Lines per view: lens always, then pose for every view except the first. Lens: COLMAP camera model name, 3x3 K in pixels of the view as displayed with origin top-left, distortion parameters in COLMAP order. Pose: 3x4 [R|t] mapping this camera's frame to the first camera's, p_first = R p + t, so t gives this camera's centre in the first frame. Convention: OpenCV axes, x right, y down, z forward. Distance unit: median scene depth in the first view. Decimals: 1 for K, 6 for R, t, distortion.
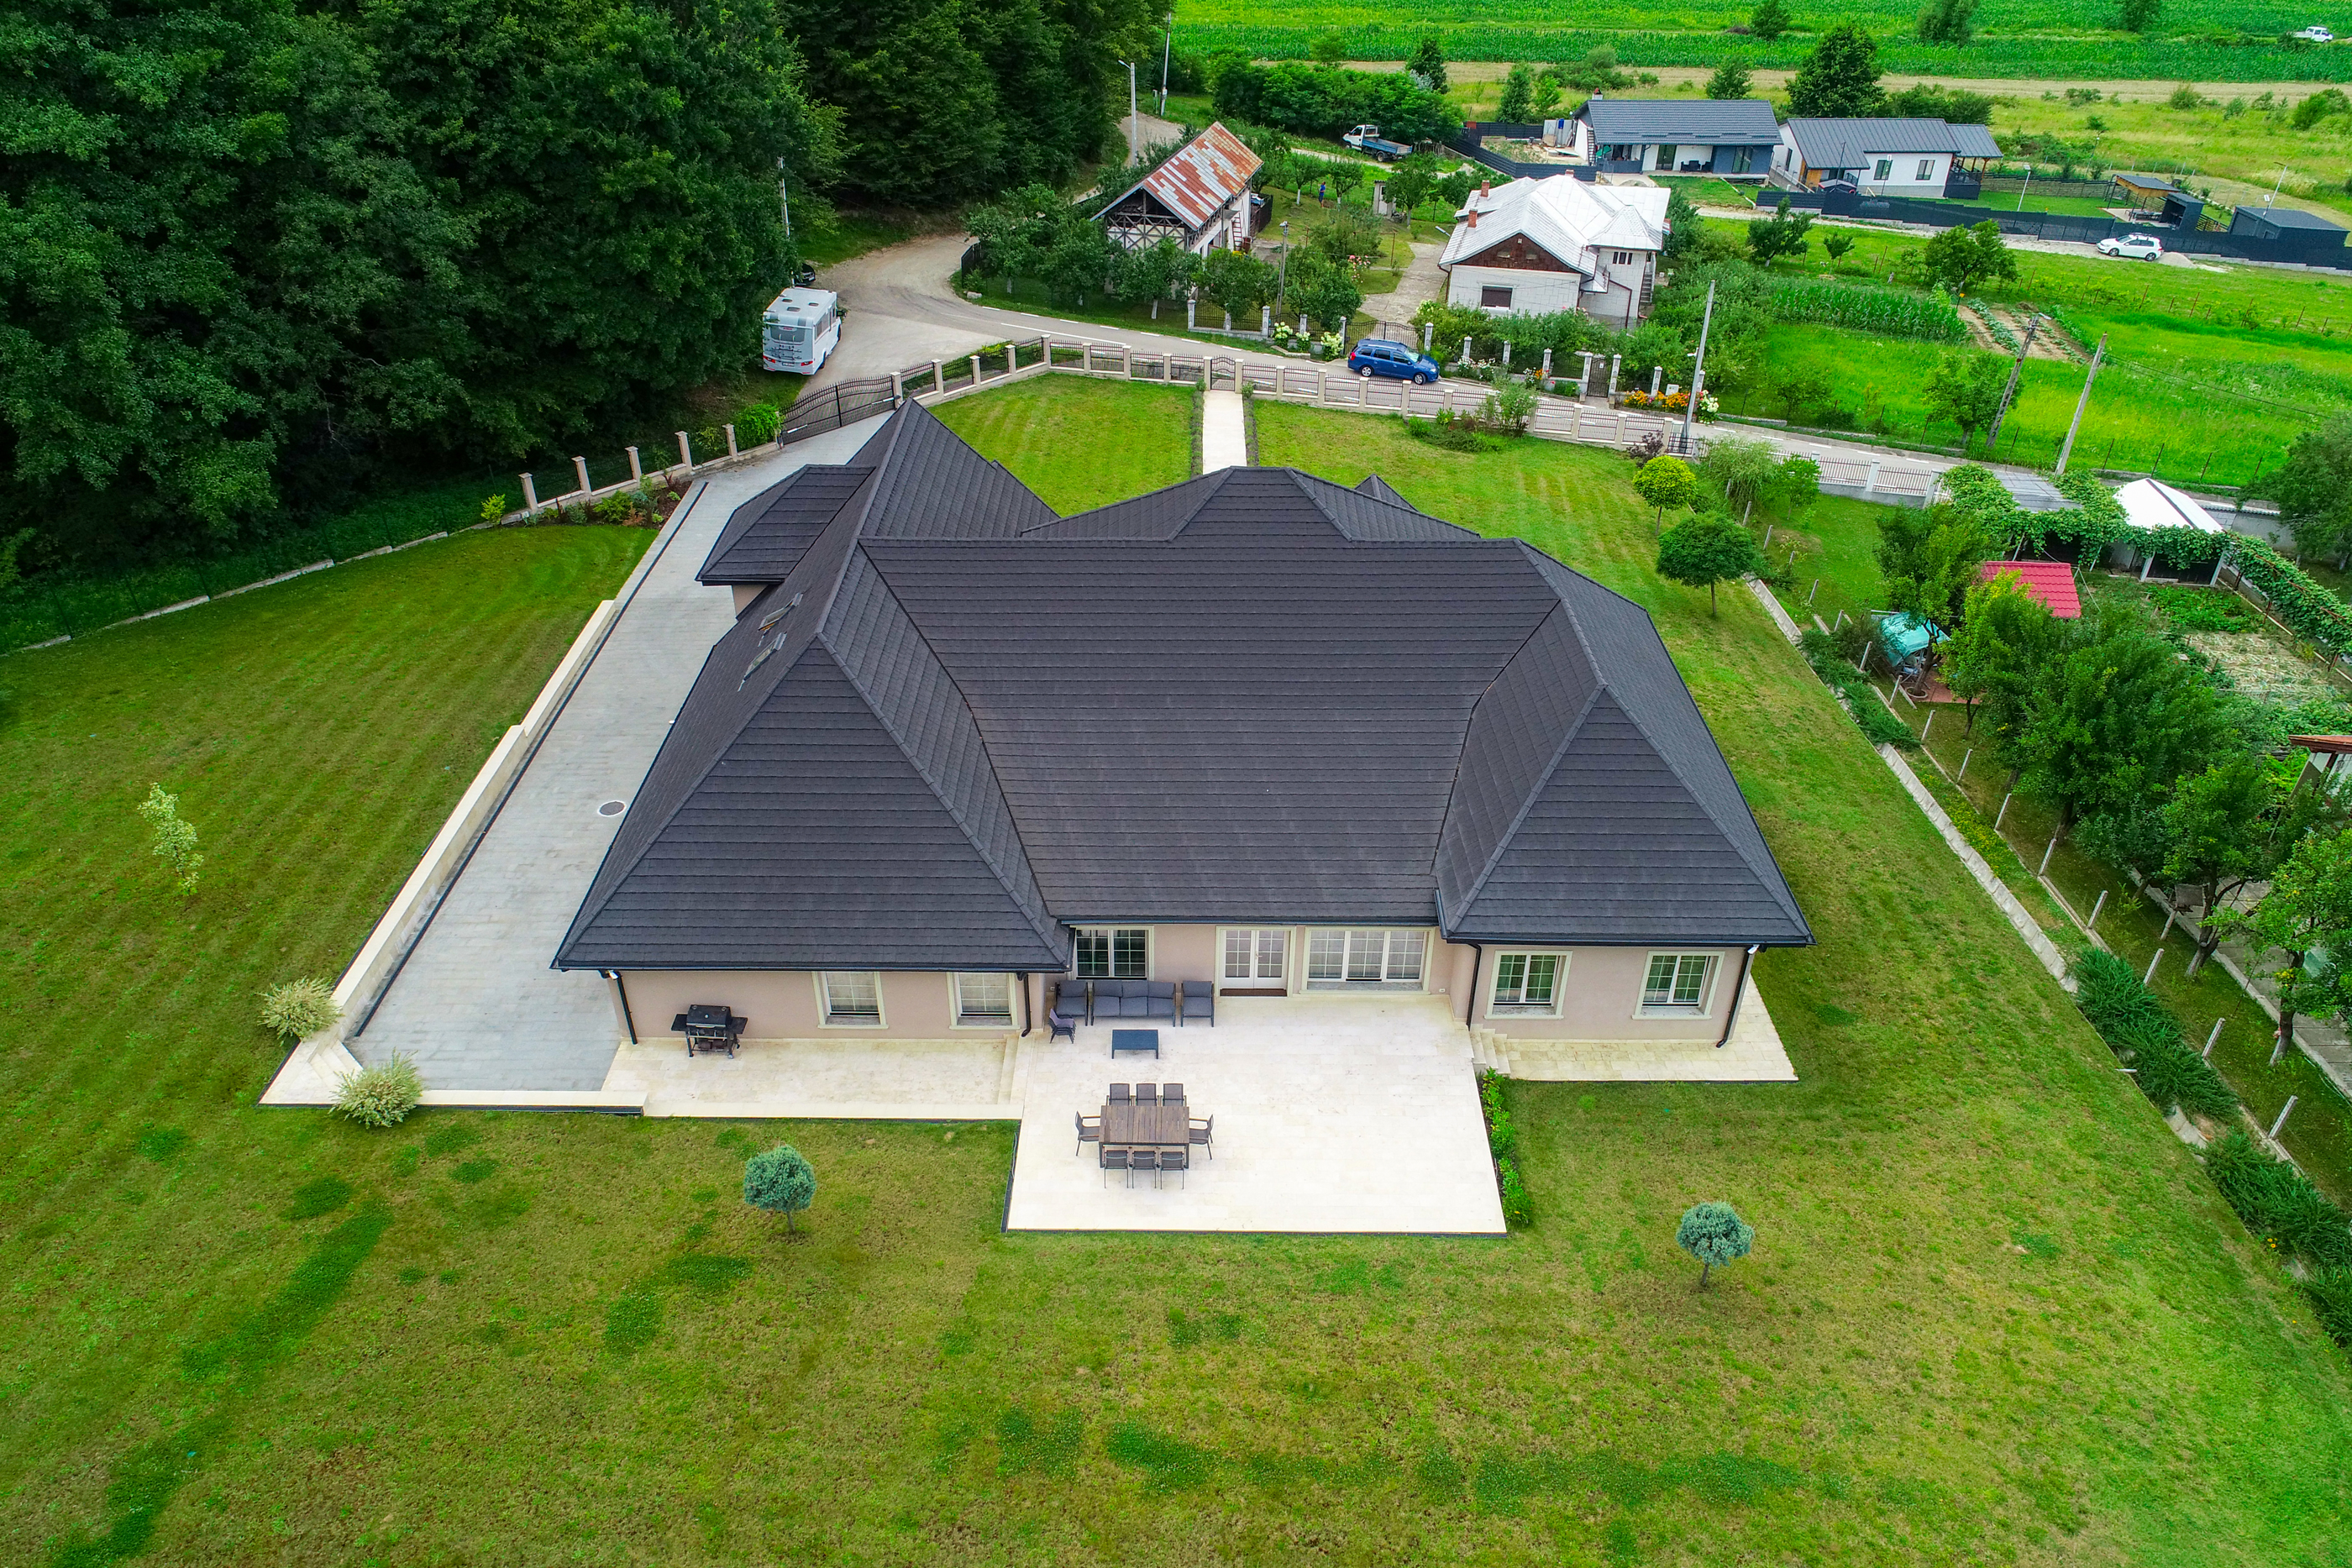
lens RADIAL K [[1571.7, 0, 1176.0], [0, 1571.7, 784.0], [0, 0, 1]] dist [-0.004782, -0.001448]
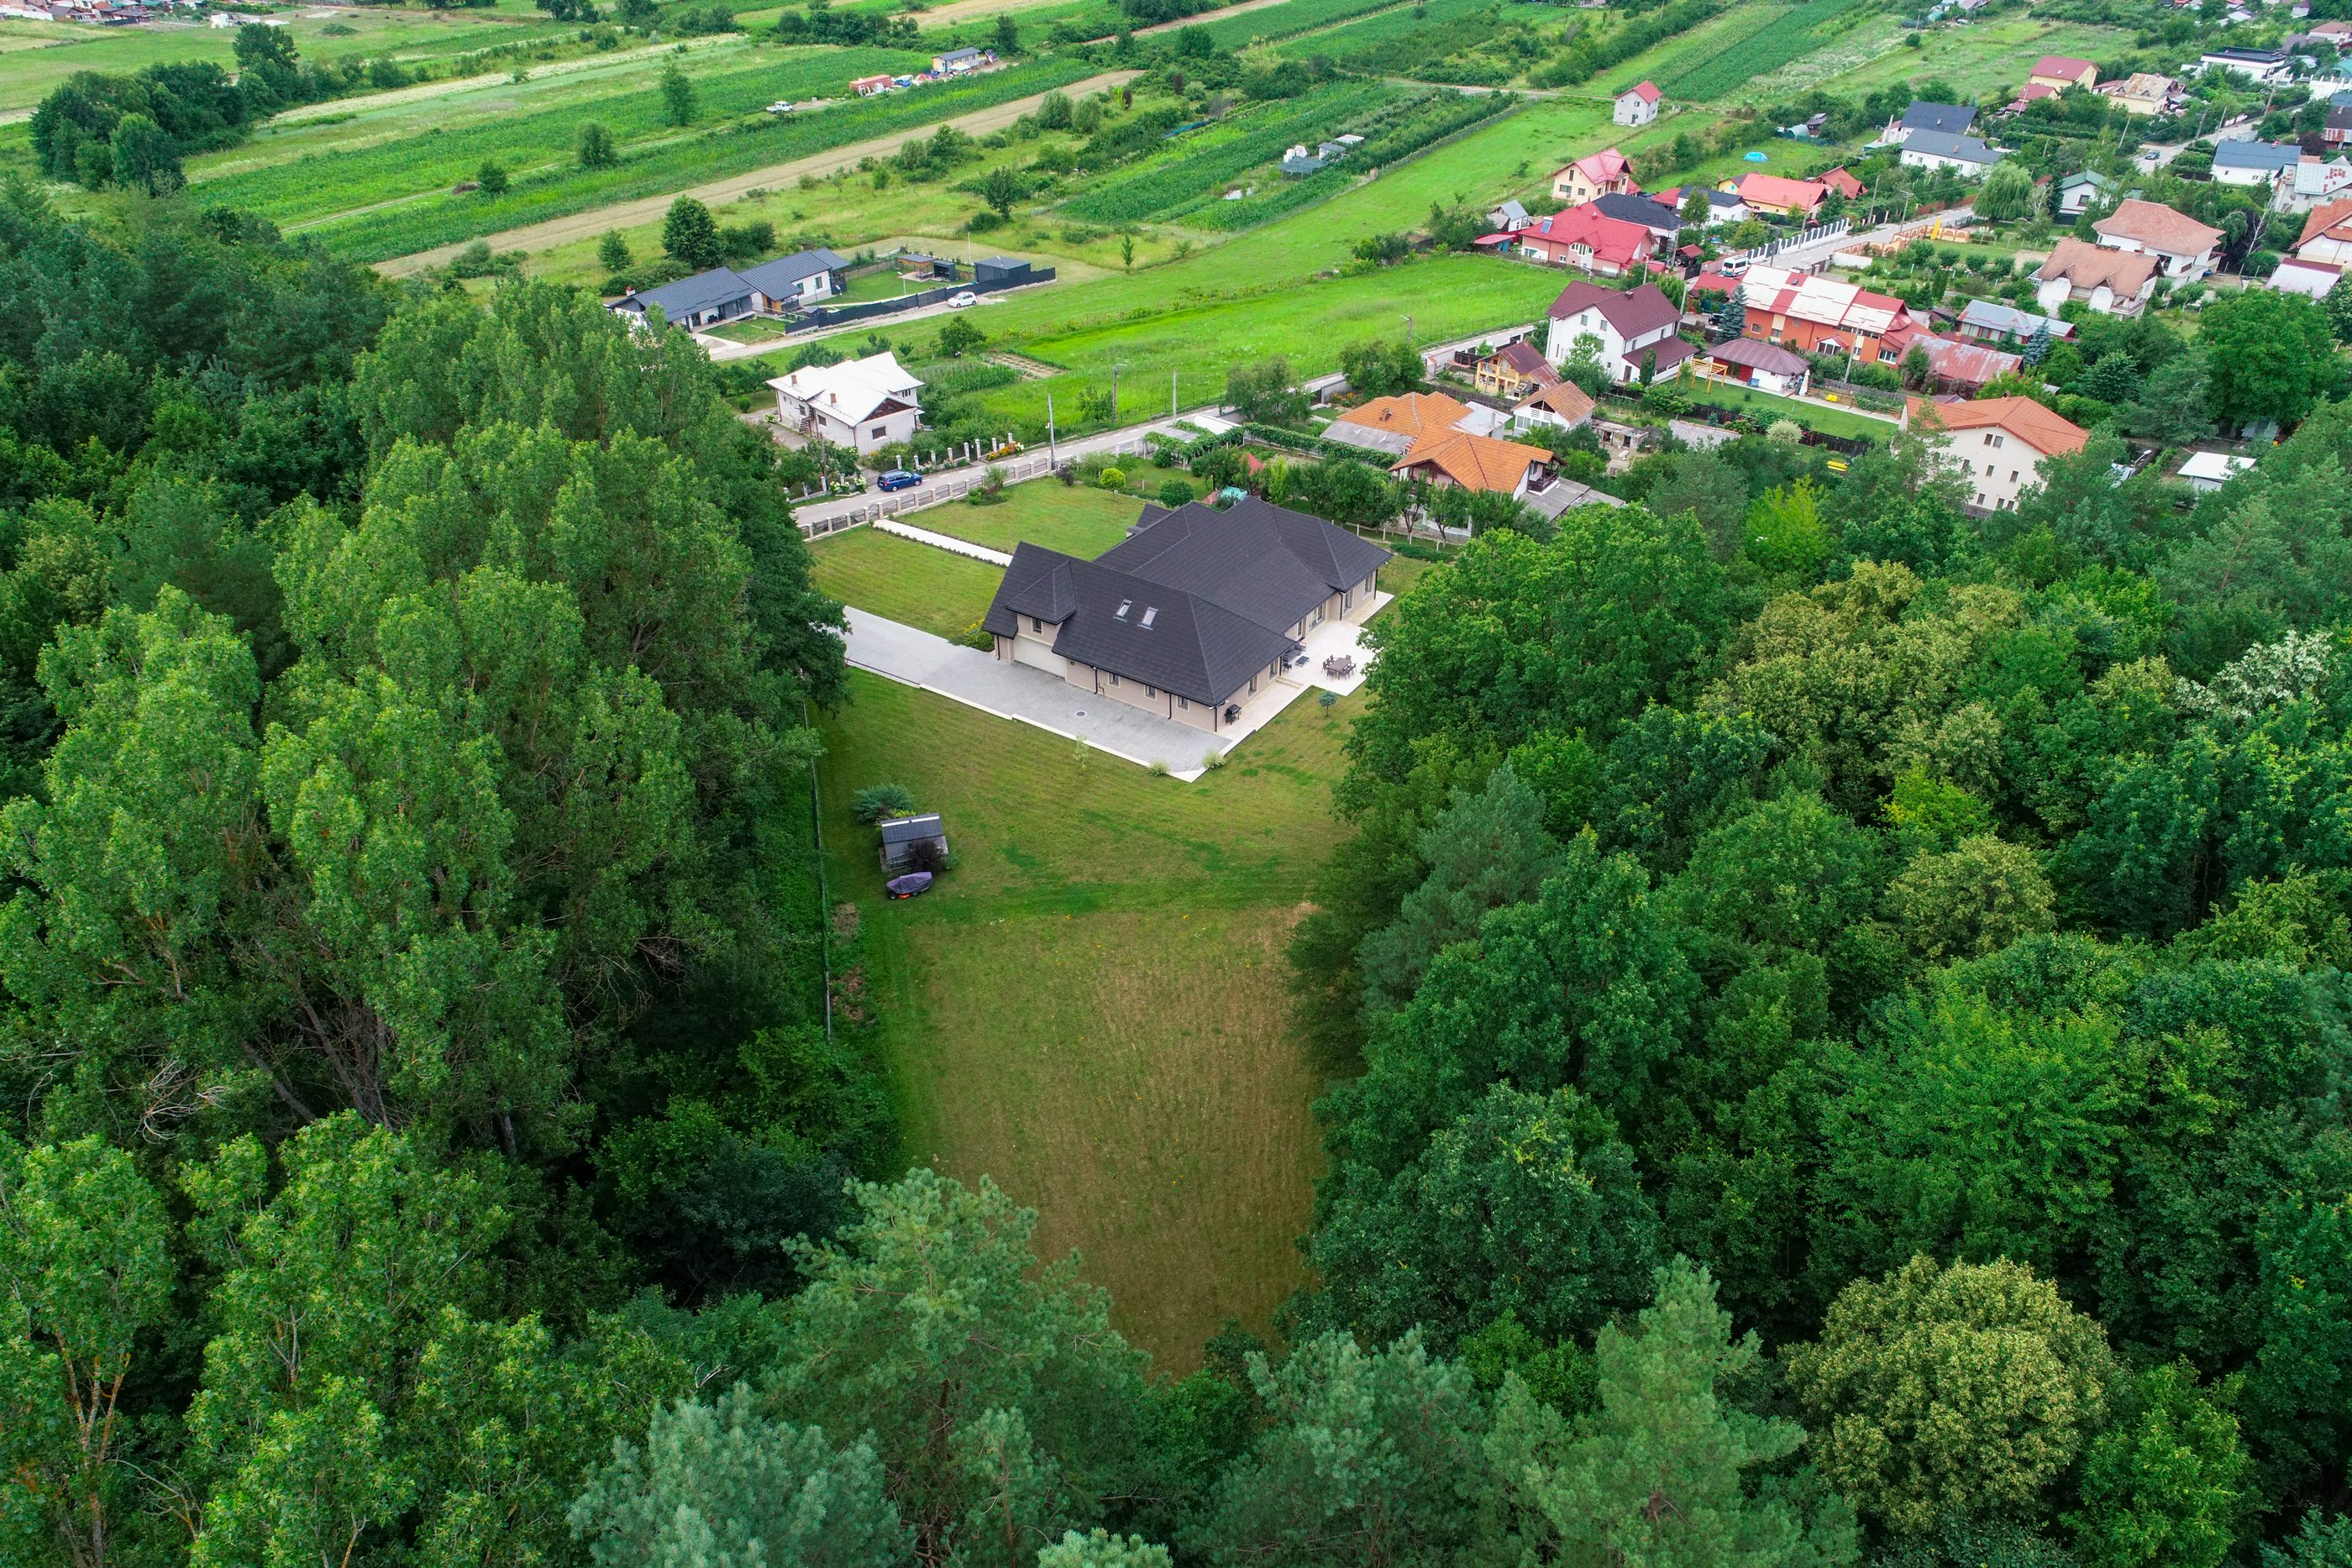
lens RADIAL K [[1571.7, 0, 1176.0], [0, 1571.7, 784.0], [0, 0, 1]] dist [-0.004782, -0.001448]
pose [[0.548374, -0.470766, 0.691133, -2.069038], [0.464690, 0.858678, 0.216185, -0.364090], [-0.695233, 0.202612, 0.689637, -0.847618]]
